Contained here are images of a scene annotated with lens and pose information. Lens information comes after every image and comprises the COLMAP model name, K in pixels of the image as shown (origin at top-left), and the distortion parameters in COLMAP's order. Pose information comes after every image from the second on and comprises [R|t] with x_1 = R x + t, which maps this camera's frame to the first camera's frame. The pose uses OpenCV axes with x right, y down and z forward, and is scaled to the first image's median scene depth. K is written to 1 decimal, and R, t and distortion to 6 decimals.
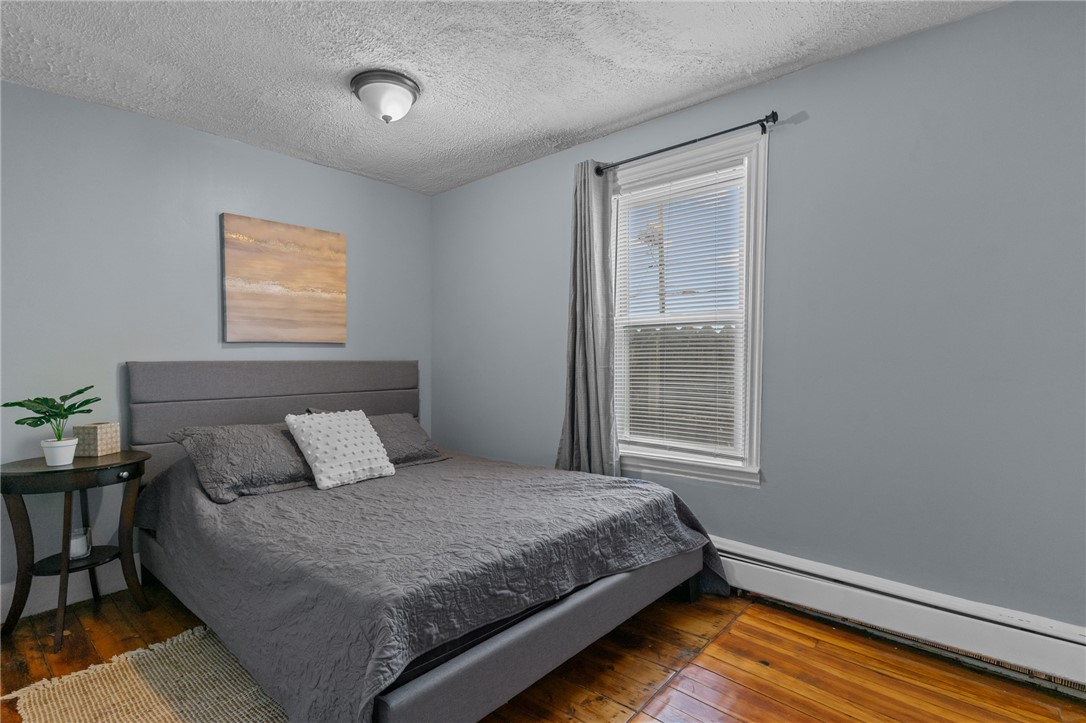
lens RADIAL K [[521.7, 0, 541.8], [0, 521.7, 370.5], [0, 0, 1]] dist [-0.006506, -0.000834]
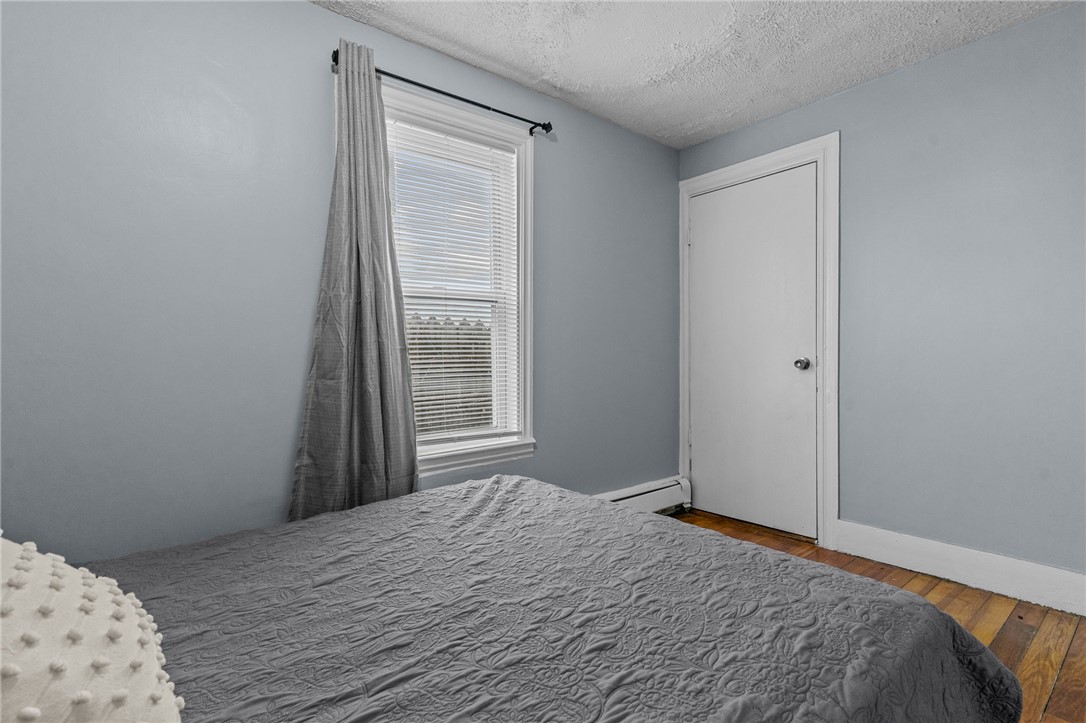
lens RADIAL K [[521.7, 0, 545.9], [0, 521.7, 362.4], [0, 0, 1]] dist [-0.006506, -0.000834]
pose [[0.173346, -0.024502, 0.984556, -0.641992], [0.028208, 0.999404, 0.019905, 0.006545], [-0.984457, 0.024322, 0.173934, 0.752591]]
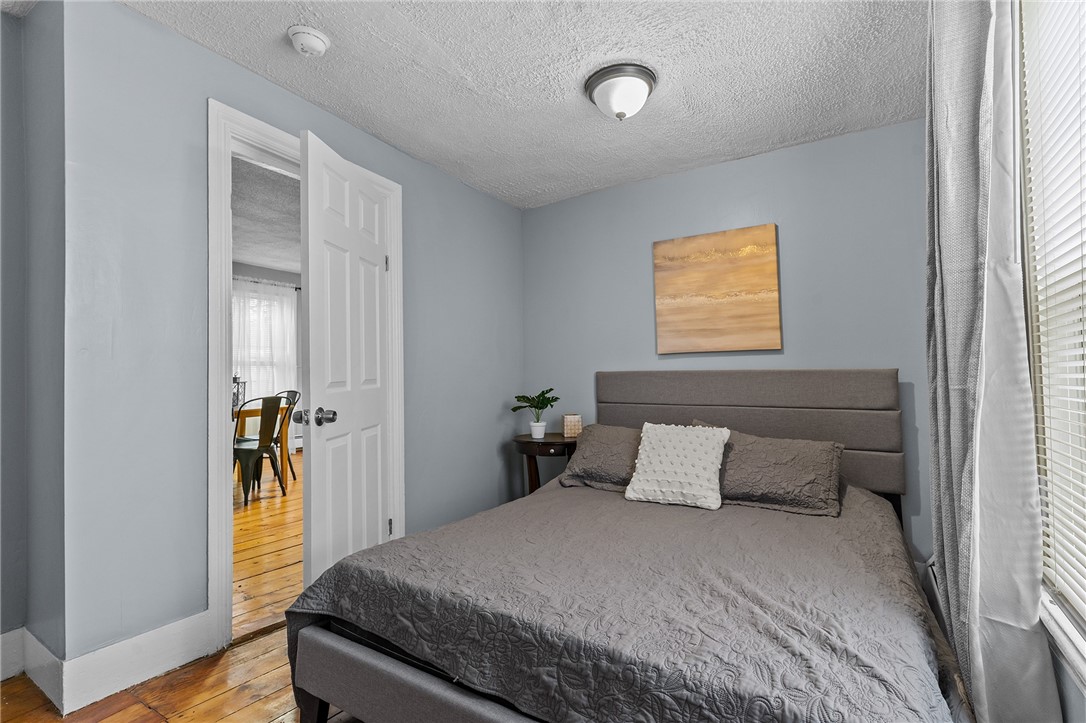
lens RADIAL K [[521.7, 0, 536.9], [0, 521.7, 355.9], [0, 0, 1]] dist [-0.006506, -0.000834]
pose [[0.147094, -0.025641, -0.988790, 0.539544], [-0.009707, 0.999578, -0.027365, -0.019642], [0.989075, 0.013624, 0.146783, 0.647218]]
